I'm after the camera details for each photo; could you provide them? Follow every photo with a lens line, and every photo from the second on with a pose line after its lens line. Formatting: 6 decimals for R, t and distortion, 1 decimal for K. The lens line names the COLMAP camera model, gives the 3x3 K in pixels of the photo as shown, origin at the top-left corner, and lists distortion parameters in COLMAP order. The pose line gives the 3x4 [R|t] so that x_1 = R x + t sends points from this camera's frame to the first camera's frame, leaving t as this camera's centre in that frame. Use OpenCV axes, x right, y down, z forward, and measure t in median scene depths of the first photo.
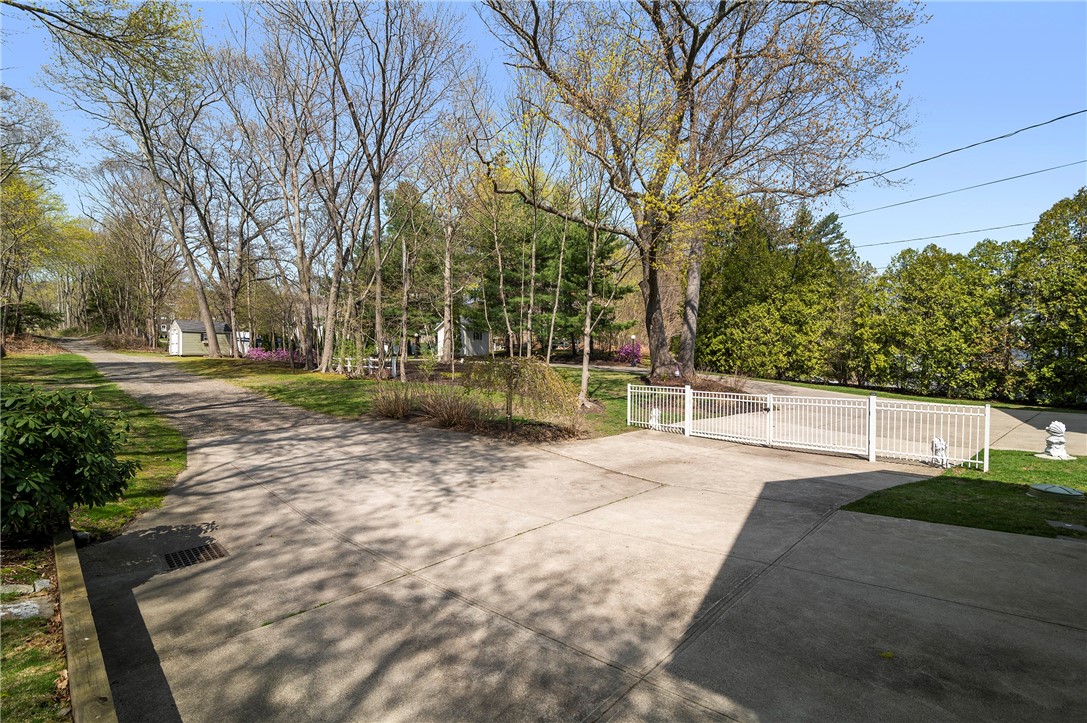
lens RADIAL K [[511.3, 0, 530.9], [0, 511.3, 384.7], [0, 0, 1]] dist [-0.017421, 0.000540]
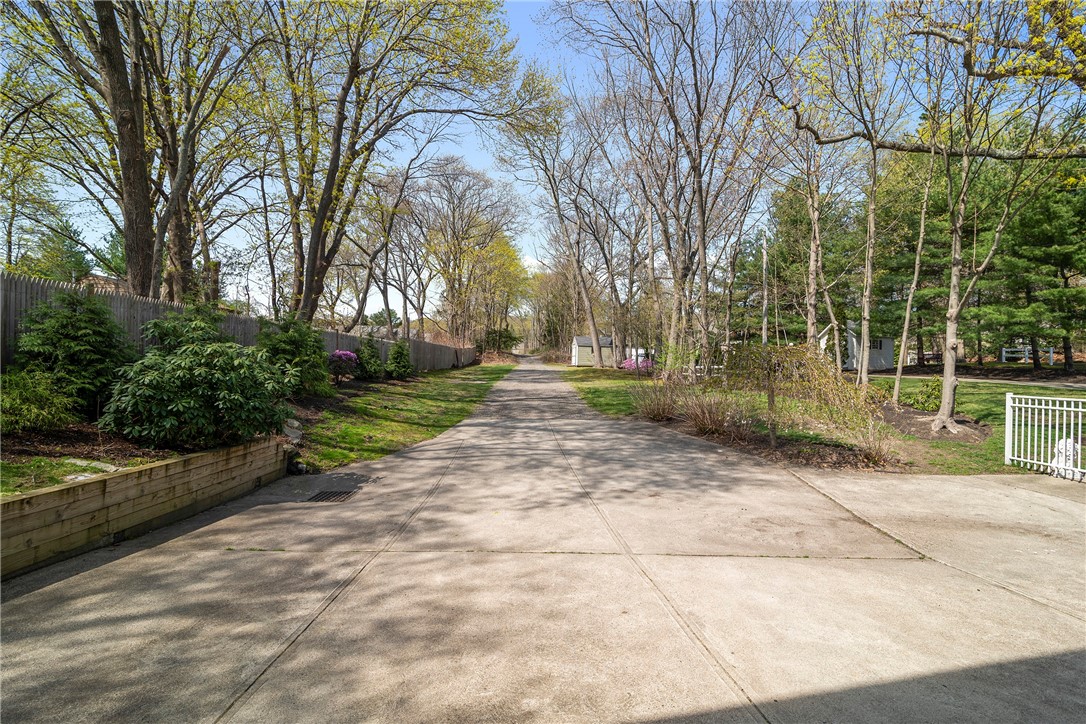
lens RADIAL K [[510.9, 0, 530.4], [0, 510.9, 385.2], [0, 0, 1]] dist [-0.017421, 0.000540]
pose [[0.714885, 0.031149, -0.698548, 0.363445], [-0.057119, 0.998270, -0.013941, 0.051107], [0.696905, 0.049867, 0.715427, 0.356551]]
